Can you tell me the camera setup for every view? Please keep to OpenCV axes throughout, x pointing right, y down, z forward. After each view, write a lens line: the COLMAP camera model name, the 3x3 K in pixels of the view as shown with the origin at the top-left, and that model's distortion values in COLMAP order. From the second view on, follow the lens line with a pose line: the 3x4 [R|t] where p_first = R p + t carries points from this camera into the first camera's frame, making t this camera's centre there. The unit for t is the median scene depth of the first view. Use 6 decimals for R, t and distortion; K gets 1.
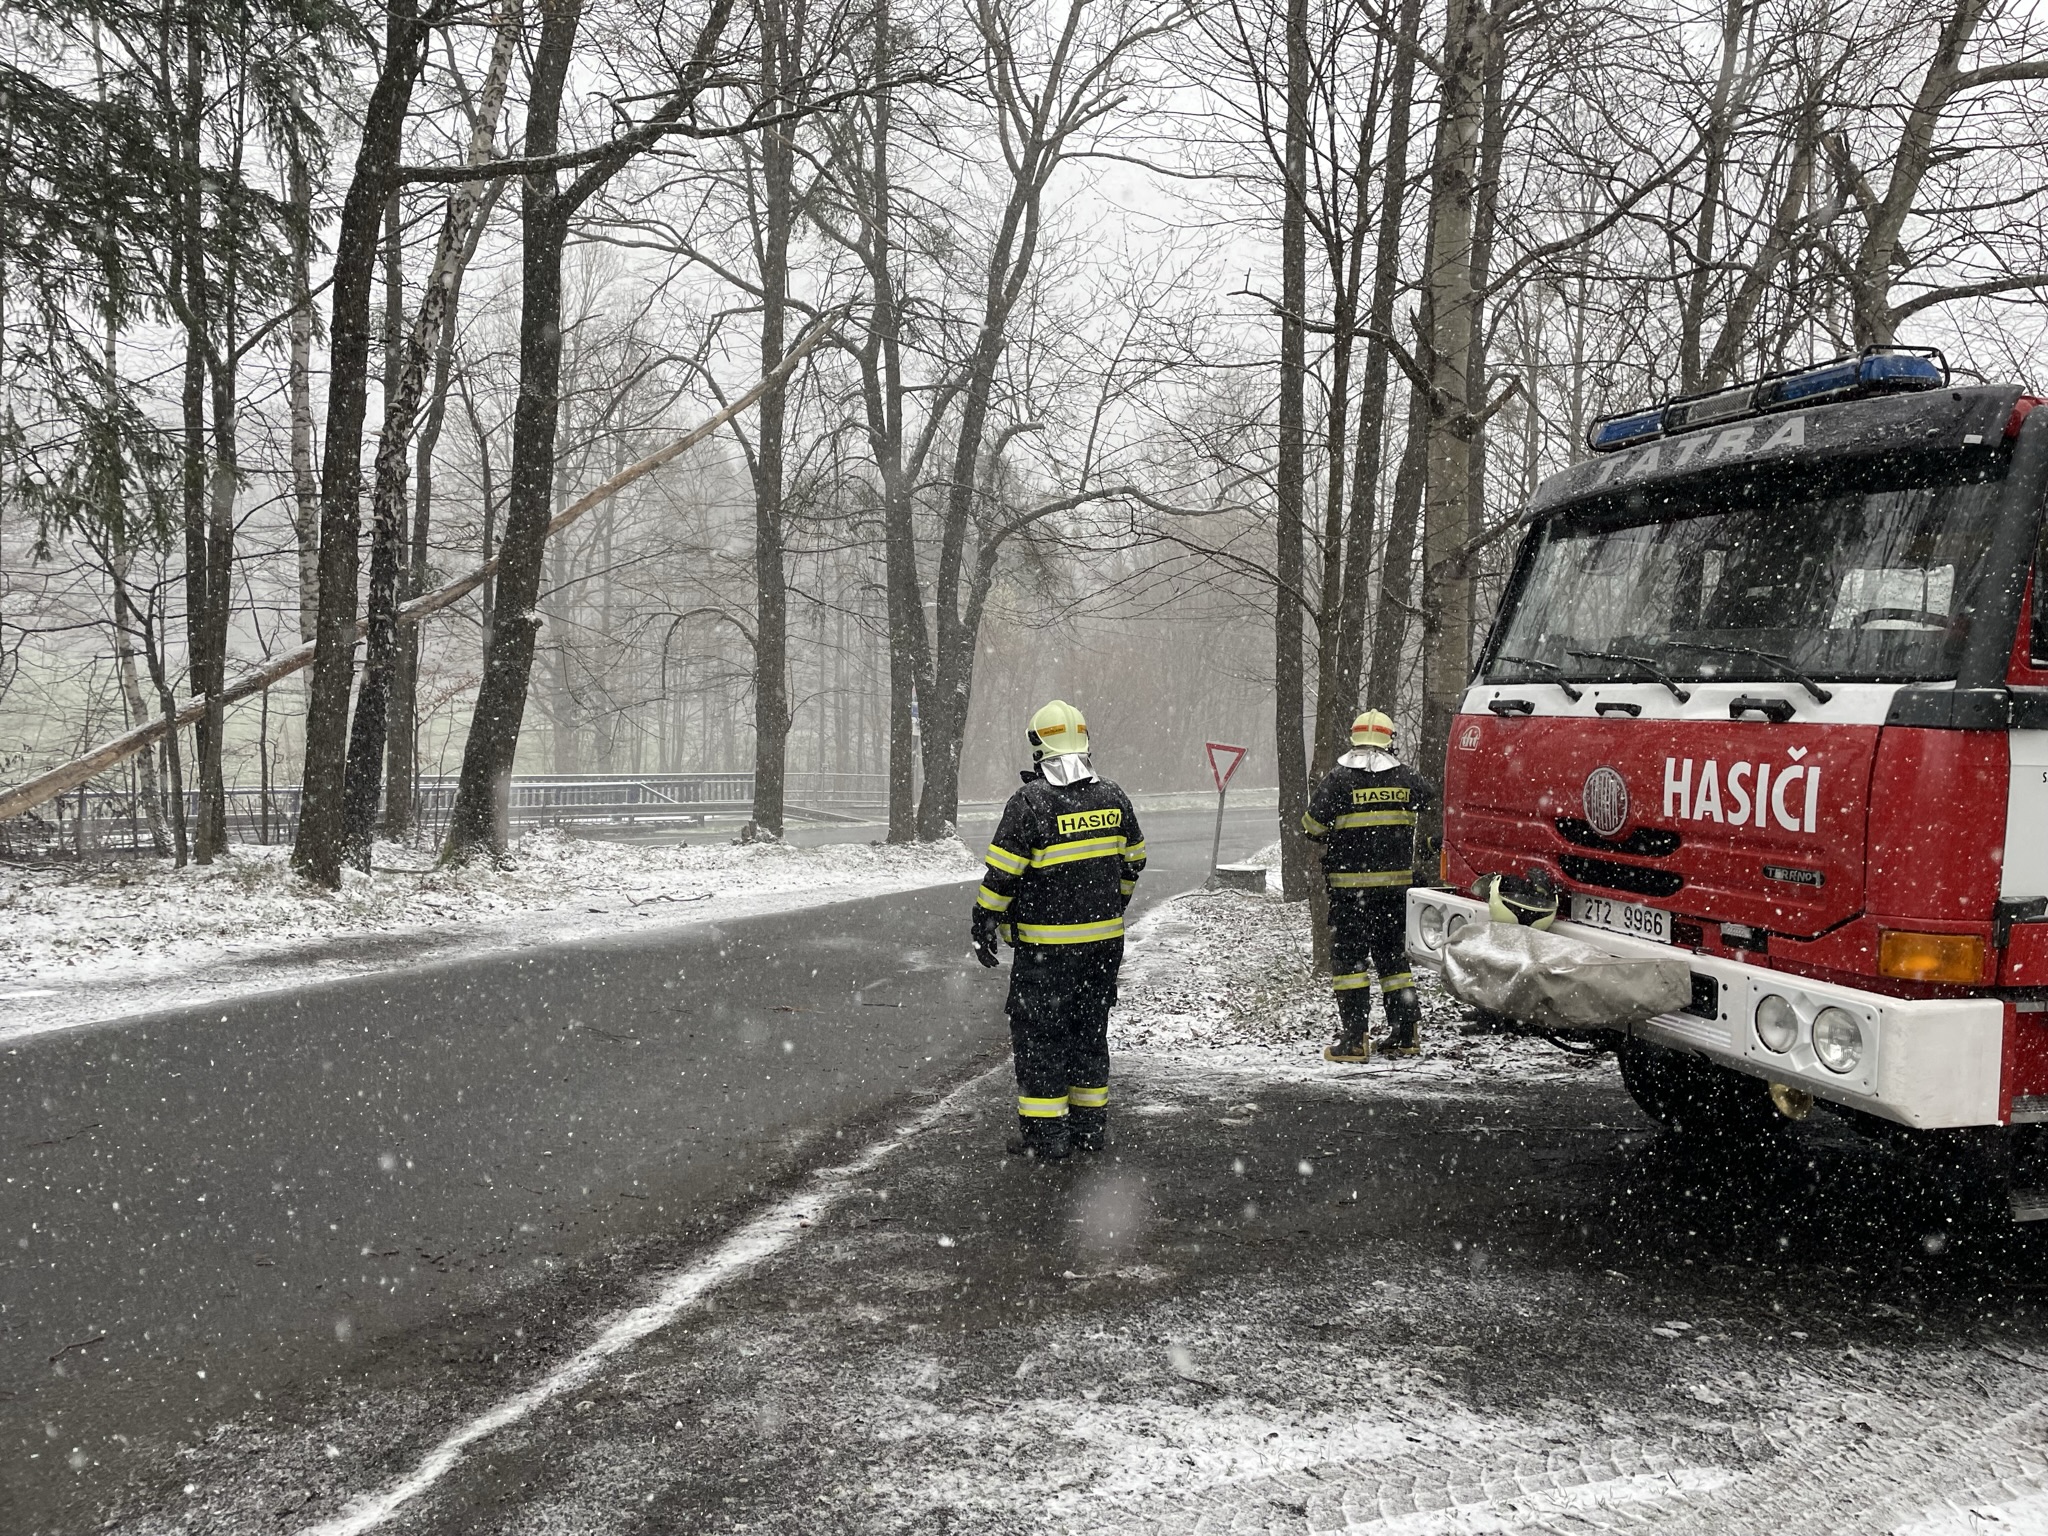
lens RADIAL K [[1546.0, 0, 1024.0], [0, 1546.0, 768.0], [0, 0, 1]] dist [-0.000772, -0.007456]
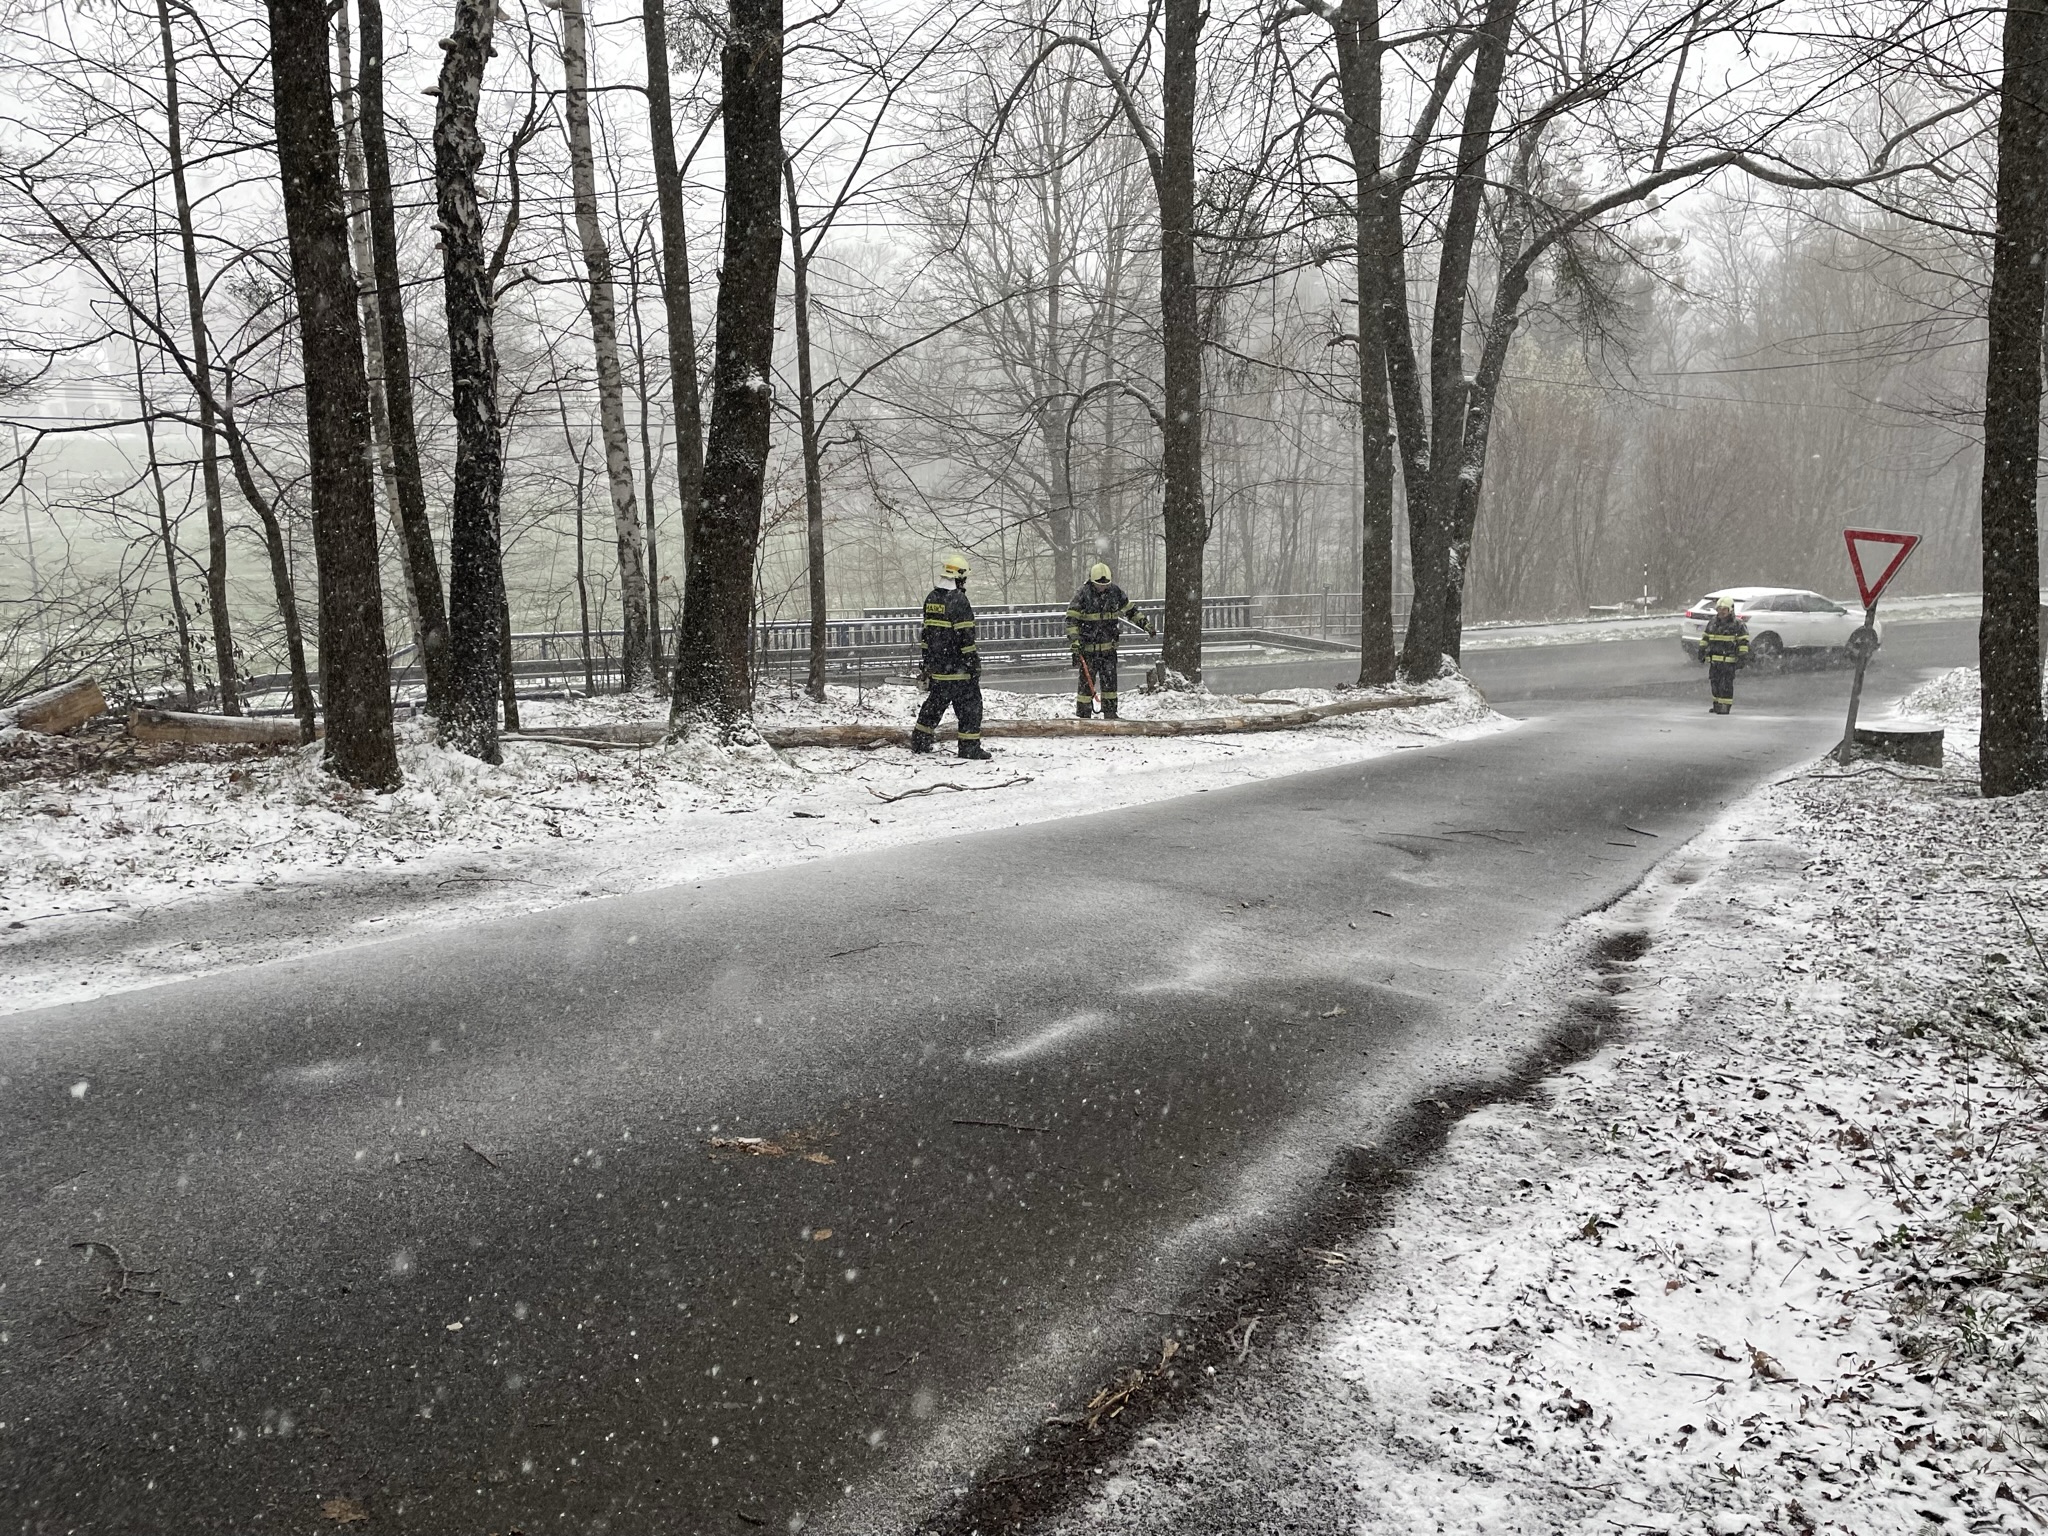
lens RADIAL K [[1526.5, 0, 1034.4], [0, 1526.5, 780.4], [0, 0, 1]] dist [0.091449, -0.114349]
pose [[0.935446, 0.017828, -0.353020, 0.033169], [0.026749, 0.992293, 0.120992, -0.000635], [0.352457, -0.122624, 0.927759, 0.270984]]
